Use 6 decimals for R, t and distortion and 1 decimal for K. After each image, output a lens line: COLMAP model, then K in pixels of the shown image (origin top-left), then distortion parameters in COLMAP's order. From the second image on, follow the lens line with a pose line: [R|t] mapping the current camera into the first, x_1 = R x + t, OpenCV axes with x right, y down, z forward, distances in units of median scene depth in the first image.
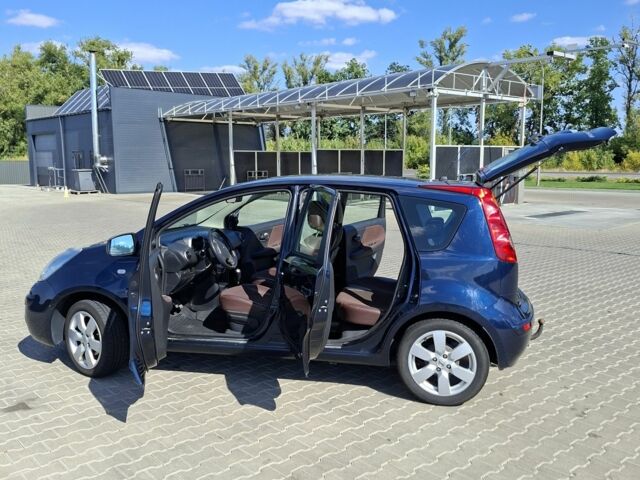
lens RADIAL K [[609.1, 0, 316.0], [0, 609.1, 239.9], [0, 0, 1]] dist [0.171565, -0.299111]
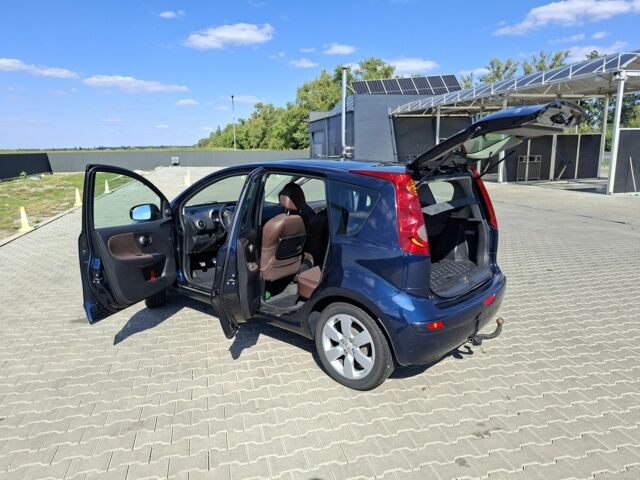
lens RADIAL K [[454.3, 0, 320.0], [0, 454.3, 240.0], [0, 0, 1]] dist [0.099596, -0.095333]
pose [[0.882125, 0.083168, -0.463614, 0.095200], [-0.050666, 0.995331, 0.082150, -0.006597], [0.468282, -0.048977, 0.882221, 0.061612]]
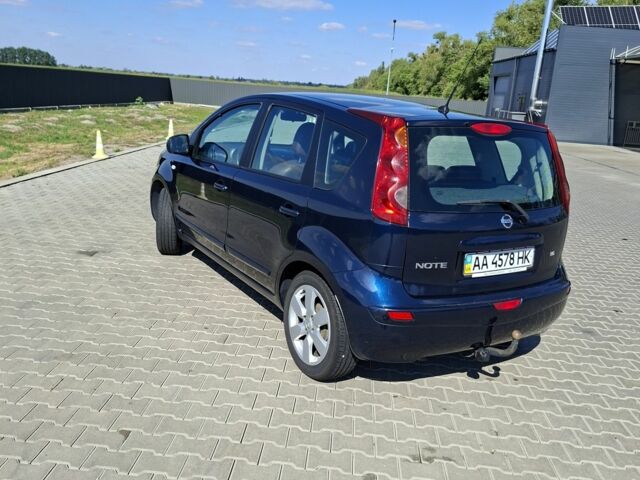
lens RADIAL K [[609.1, 0, 316.0], [0, 609.1, 239.9], [0, 0, 1]] dist [0.171565, -0.299111]
pose [[0.682386, 0.226373, -0.695057, 0.144527], [-0.172023, 0.973867, 0.148293, -0.006701], [0.710463, 0.018373, 0.703495, 0.081317]]
